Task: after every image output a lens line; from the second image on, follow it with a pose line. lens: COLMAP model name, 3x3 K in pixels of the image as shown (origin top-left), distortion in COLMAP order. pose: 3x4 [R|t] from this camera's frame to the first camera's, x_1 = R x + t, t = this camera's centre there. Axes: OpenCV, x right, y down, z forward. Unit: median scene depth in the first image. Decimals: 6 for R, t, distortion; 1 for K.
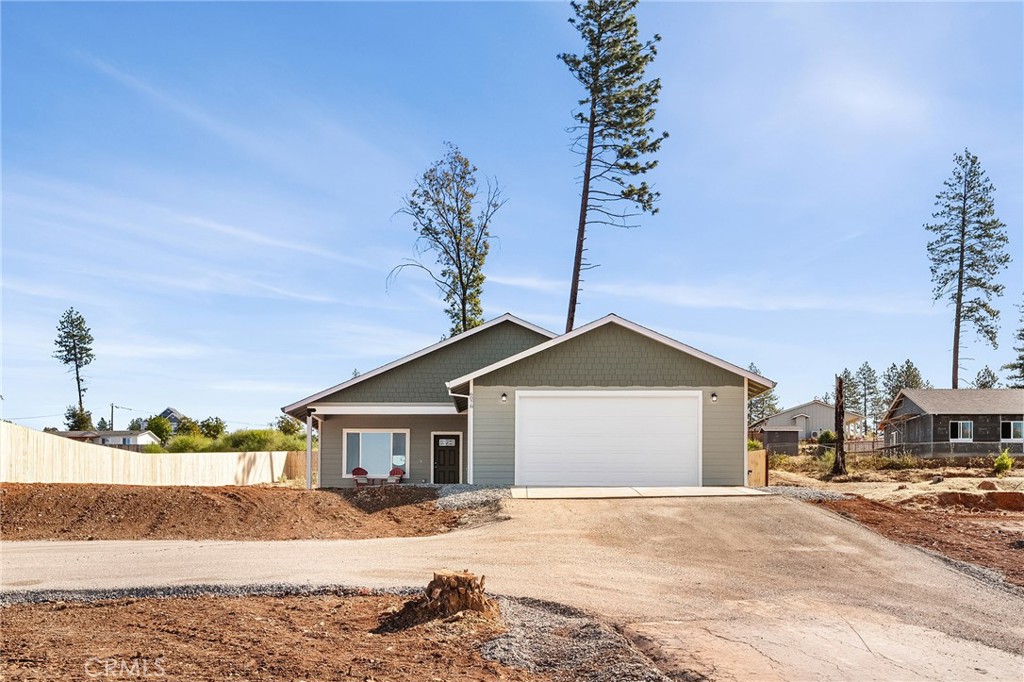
lens RADIAL K [[1028.1, 0, 457.4], [0, 1028.1, 482.1], [0, 0, 1]] dist [-0.003219, 0.000000]
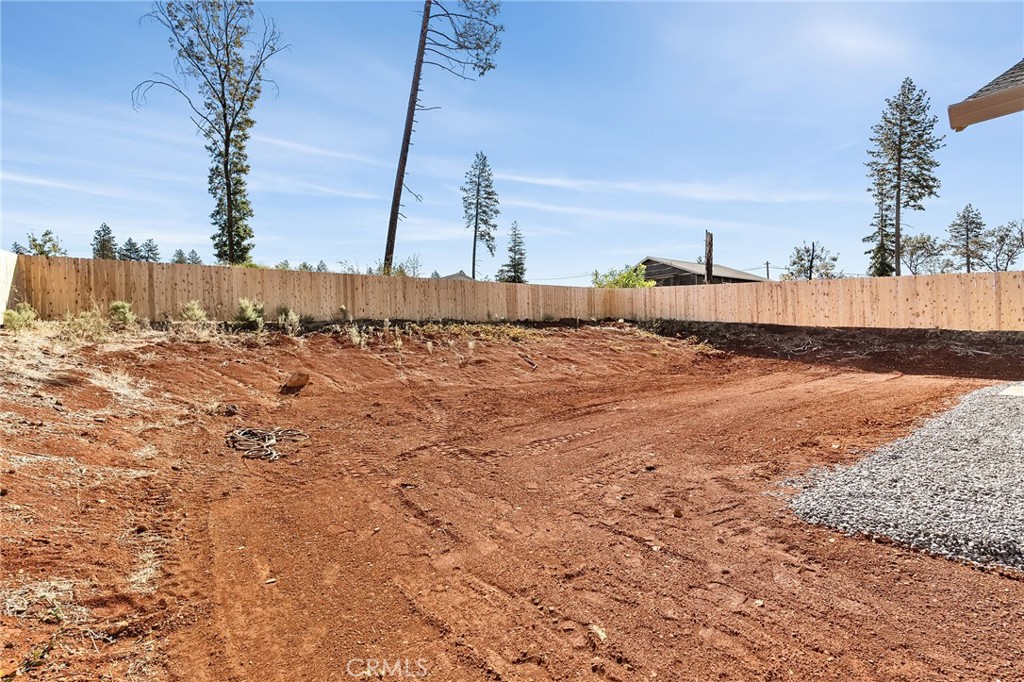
lens RADIAL K [[473.6, 0, 508.1], [0, 473.6, 336.0], [0, 0, 1]] dist [-0.009996, 0.001353]
pose [[0.751823, -0.017992, 0.659119, -0.118712], [0.001524, 0.999672, 0.025550, -0.000595], [-0.659363, -0.018204, 0.751604, 0.604726]]
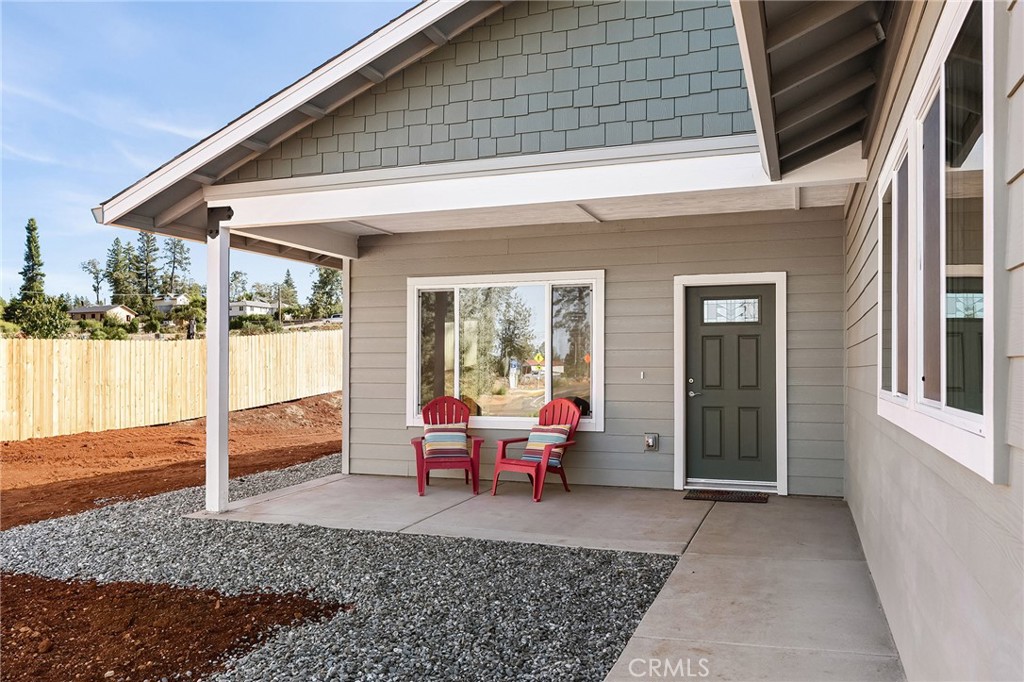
lens RADIAL K [[792.4, 0, 508.6], [0, 792.4, 341.4], [0, 0, 1]] dist [-0.004183, 0.018634]
pose [[0.952419, -0.015457, -0.304399, -0.000757], [0.019846, 0.999739, 0.011331, -0.014893], [0.304144, -0.016833, 0.952477, 0.339834]]
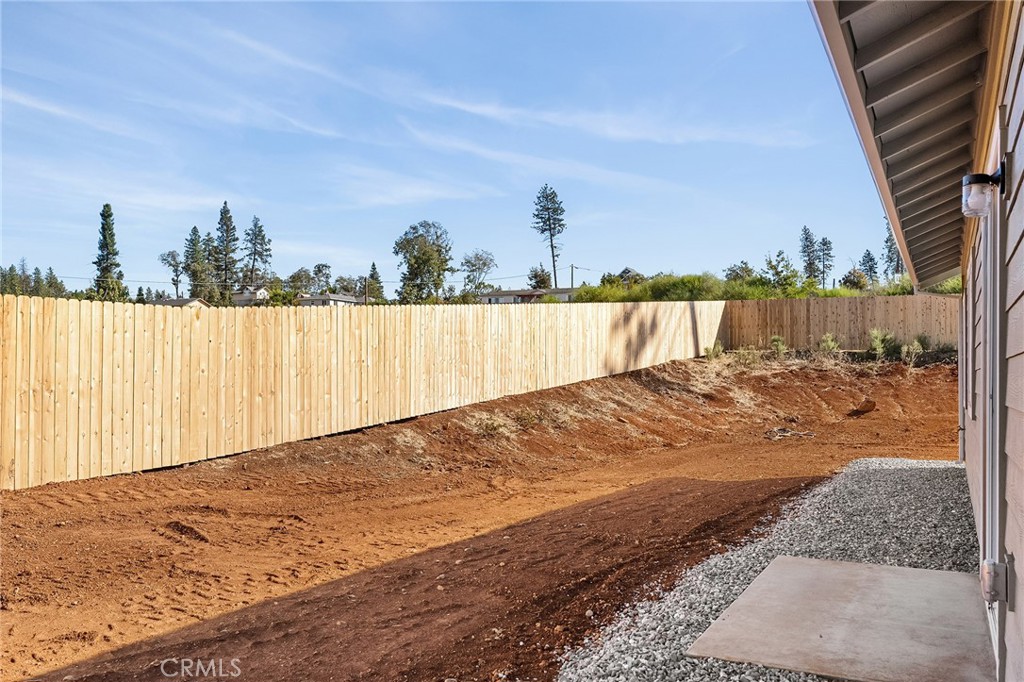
lens RADIAL K [[868.0, 0, 514.9], [0, 868.0, 349.7], [0, 0, 1]] dist [0.007015, -0.006869]
pose [[0.913822, -0.001080, -0.406113, -0.063620], [0.008828, 0.999813, 0.017206, -0.009915], [0.406018, -0.019309, 0.913661, 0.426339]]
